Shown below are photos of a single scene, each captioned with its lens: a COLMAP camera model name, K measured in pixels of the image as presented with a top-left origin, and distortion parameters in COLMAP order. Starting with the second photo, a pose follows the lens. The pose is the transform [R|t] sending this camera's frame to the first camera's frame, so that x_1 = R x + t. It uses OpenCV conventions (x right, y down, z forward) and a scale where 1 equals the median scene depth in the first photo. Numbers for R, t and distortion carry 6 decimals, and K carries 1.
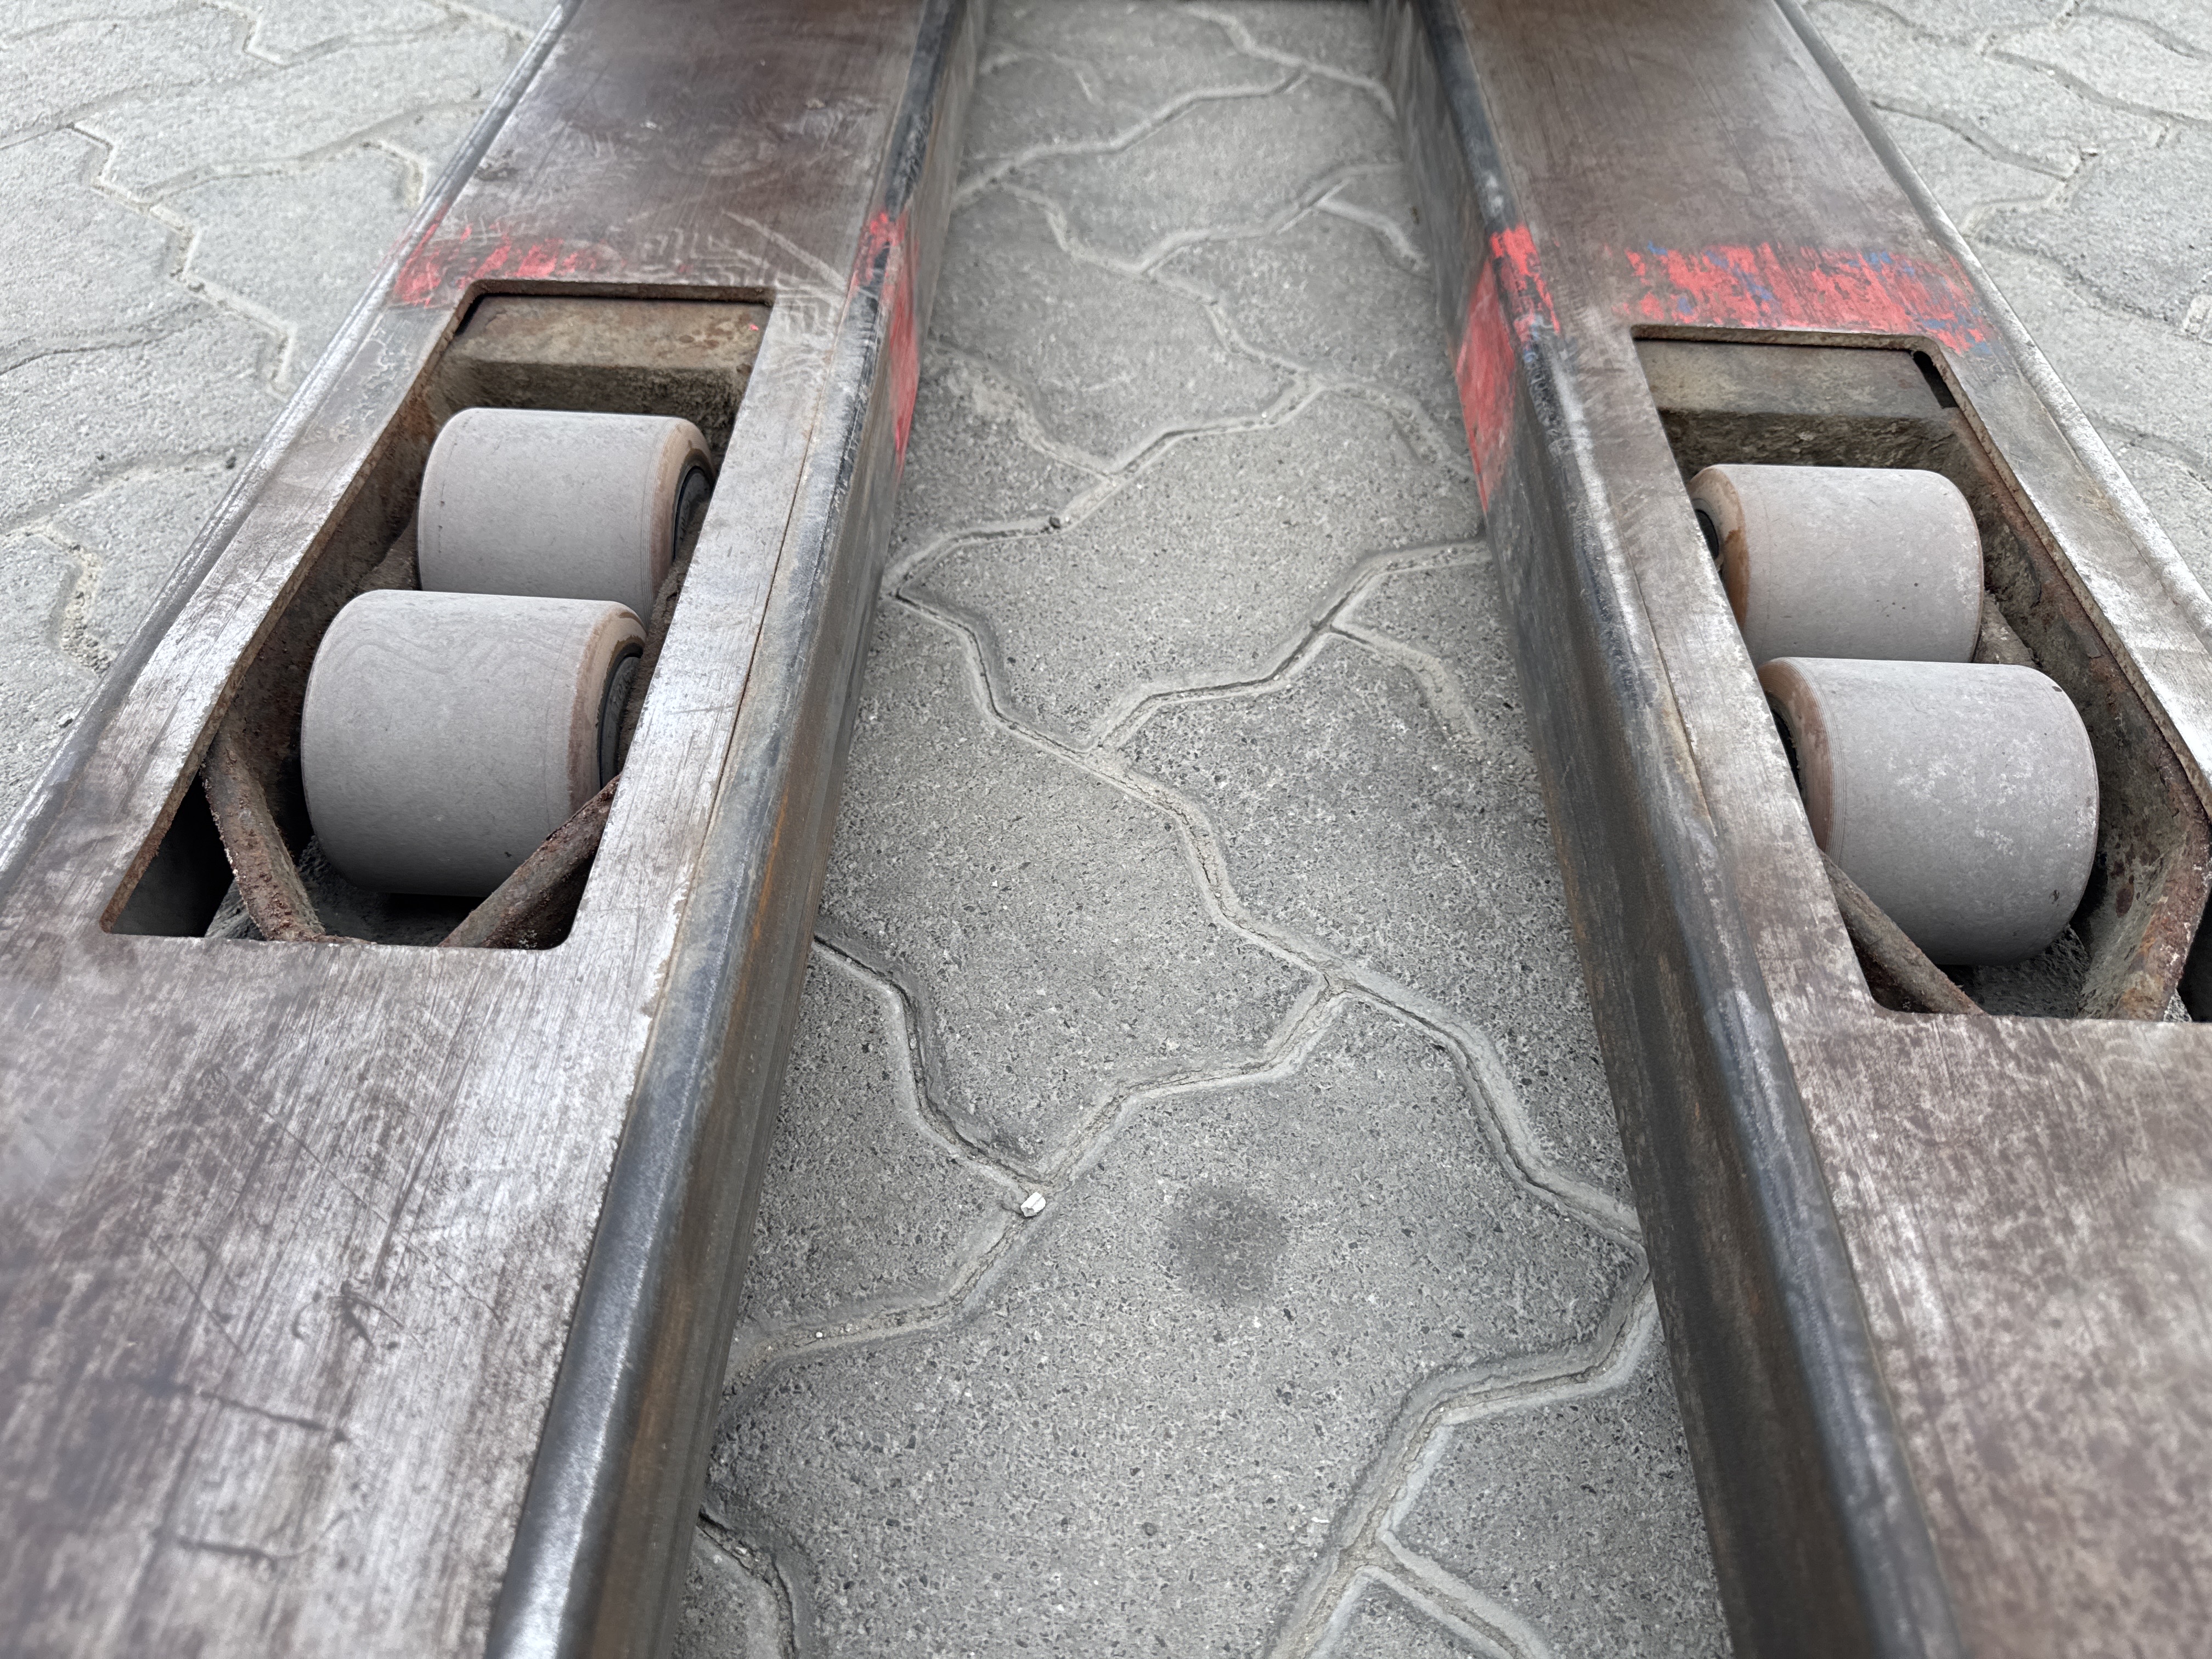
lens RADIAL K [[1614.7, 0, 1089.5], [0, 1614.7, 796.0], [0, 0, 1]] dist [-0.016884, 0.000195]
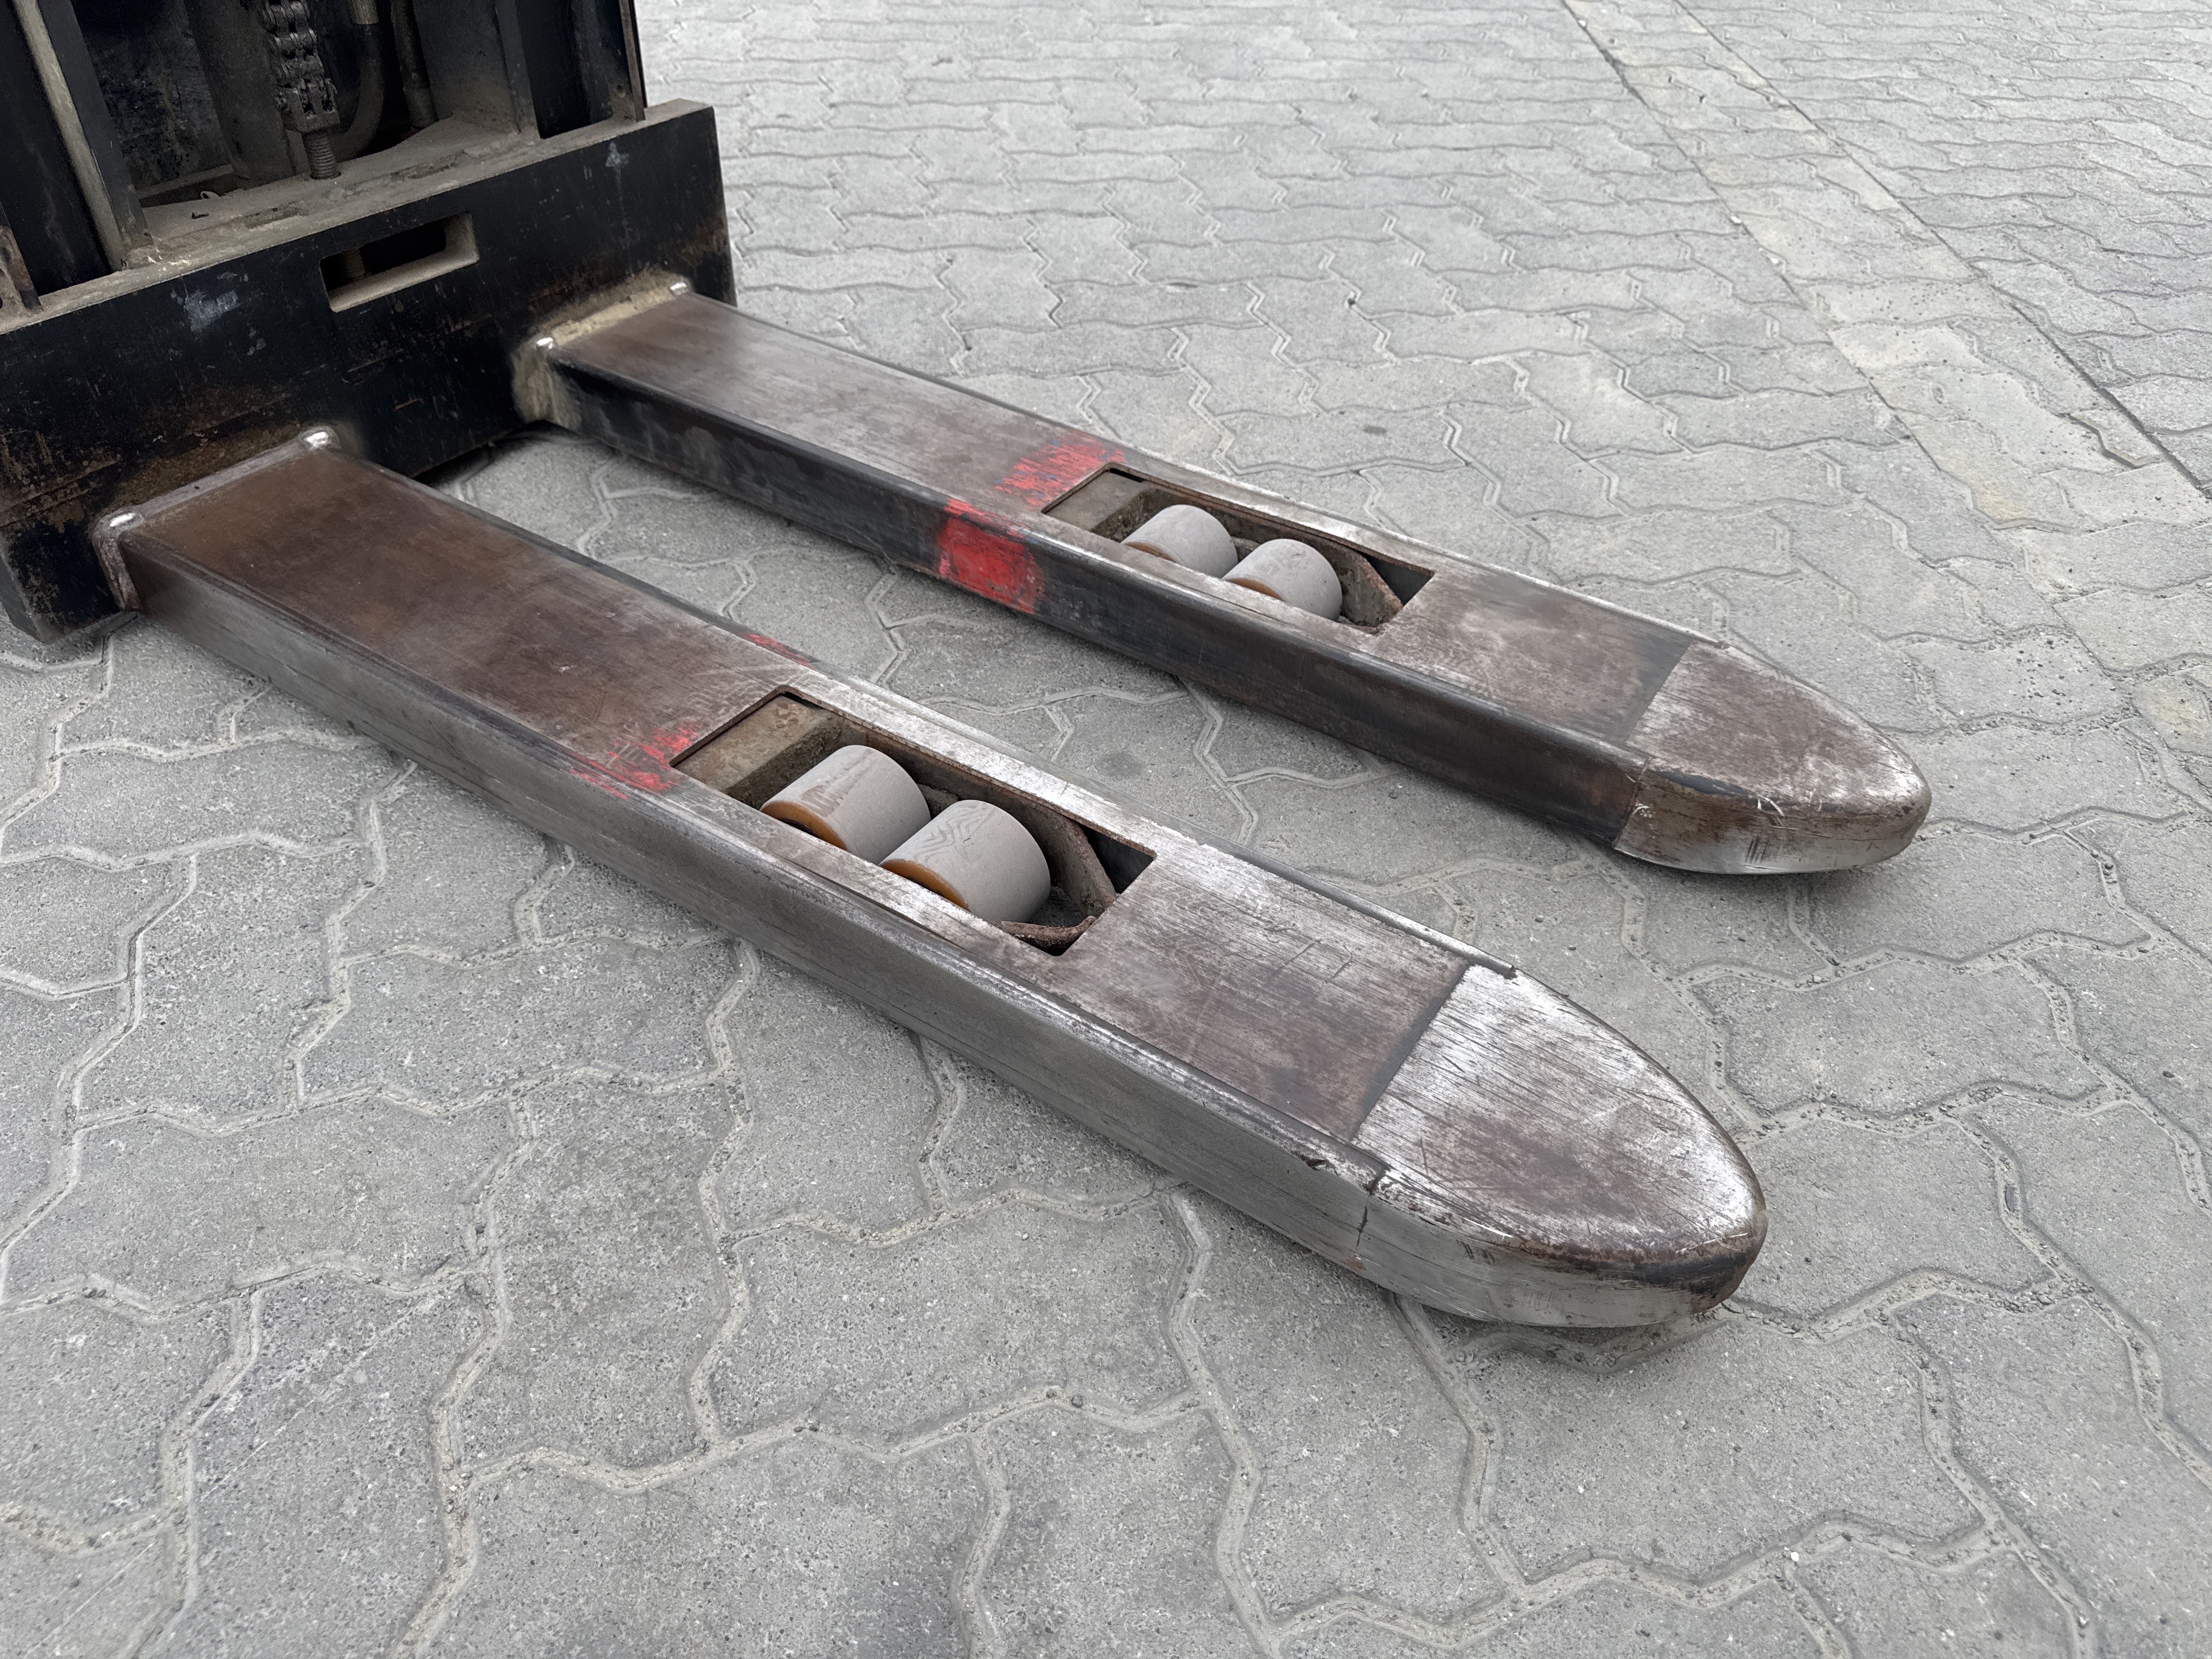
lens RADIAL K [[1578.9, 0, 1089.4], [0, 1578.9, 824.6], [0, 0, 1]] dist [0.028964, -0.034805]
pose [[0.521449, -0.548351, 0.653760, -1.372634], [0.598723, 0.781029, 0.177550, -0.313574], [-0.607965, 0.298838, 0.735577, -0.562986]]
